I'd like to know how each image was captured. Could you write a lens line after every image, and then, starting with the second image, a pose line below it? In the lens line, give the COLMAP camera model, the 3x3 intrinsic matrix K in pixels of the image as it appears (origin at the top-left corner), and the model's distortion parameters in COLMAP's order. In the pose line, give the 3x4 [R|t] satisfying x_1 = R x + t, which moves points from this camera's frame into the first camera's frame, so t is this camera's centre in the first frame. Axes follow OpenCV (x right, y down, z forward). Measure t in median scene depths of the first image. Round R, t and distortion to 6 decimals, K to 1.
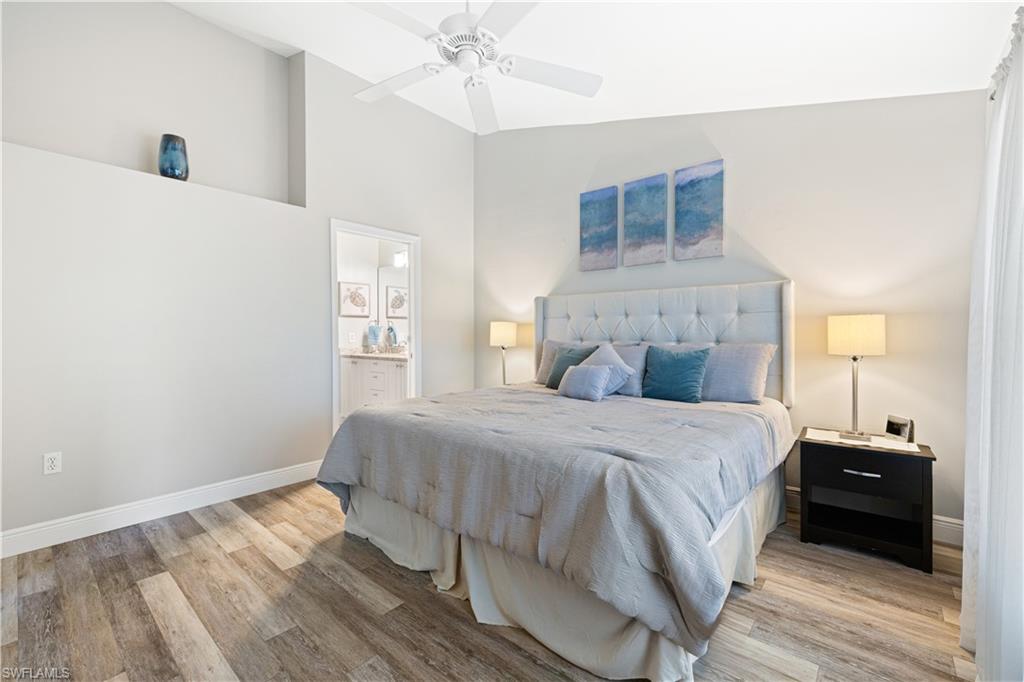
lens RADIAL K [[428.1, 0, 498.9], [0, 428.1, 335.1], [0, 0, 1]] dist [0.000852, 0.000519]
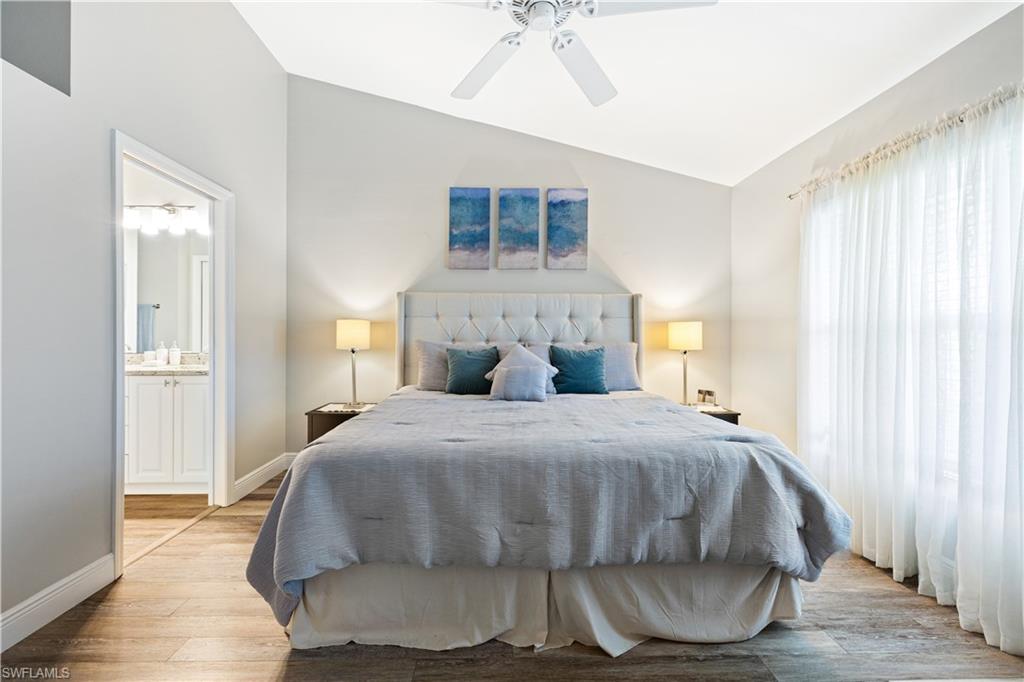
lens RADIAL K [[428.1, 0, 498.9], [0, 428.1, 335.1], [0, 0, 1]] dist [0.000852, 0.000519]
pose [[0.738715, 0.002260, 0.674014, -0.412641], [-0.000094, 0.999995, -0.003250, 0.001870], [-0.674018, 0.002337, 0.738712, 0.250553]]
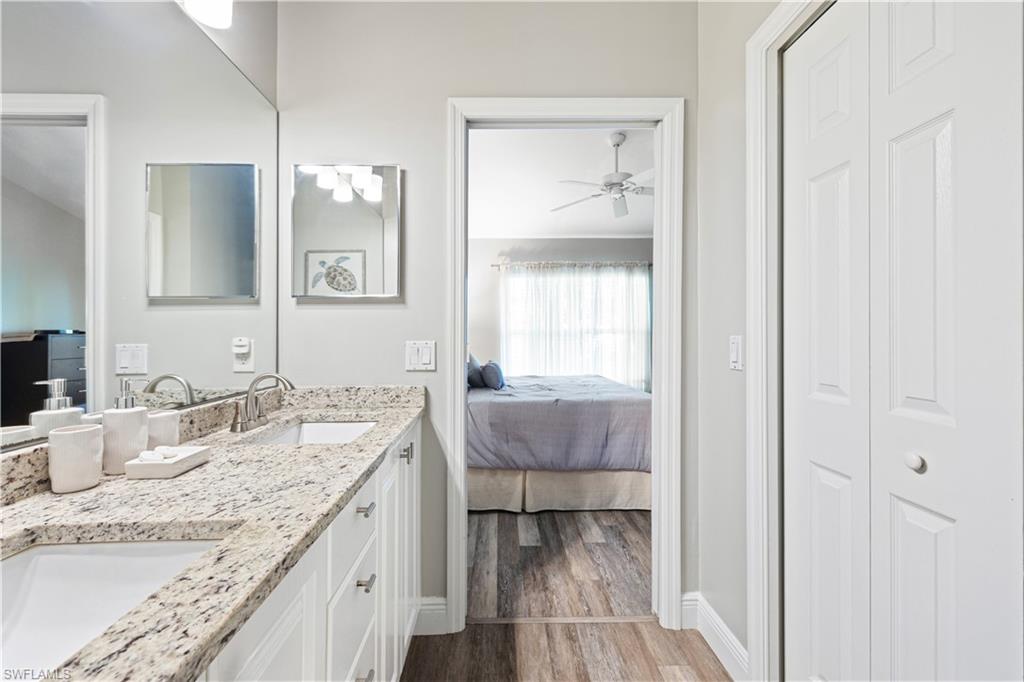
lens RADIAL K [[439.0, 0, 500.6], [0, 439.0, 336.2], [0, 0, 1]] dist [-0.001477, -0.000072]
pose [[-0.674540, 0.001792, 0.738236, -0.670100], [0.008114, 0.999955, 0.004987, -0.008646], [-0.738193, 0.009354, -0.674524, 1.554030]]
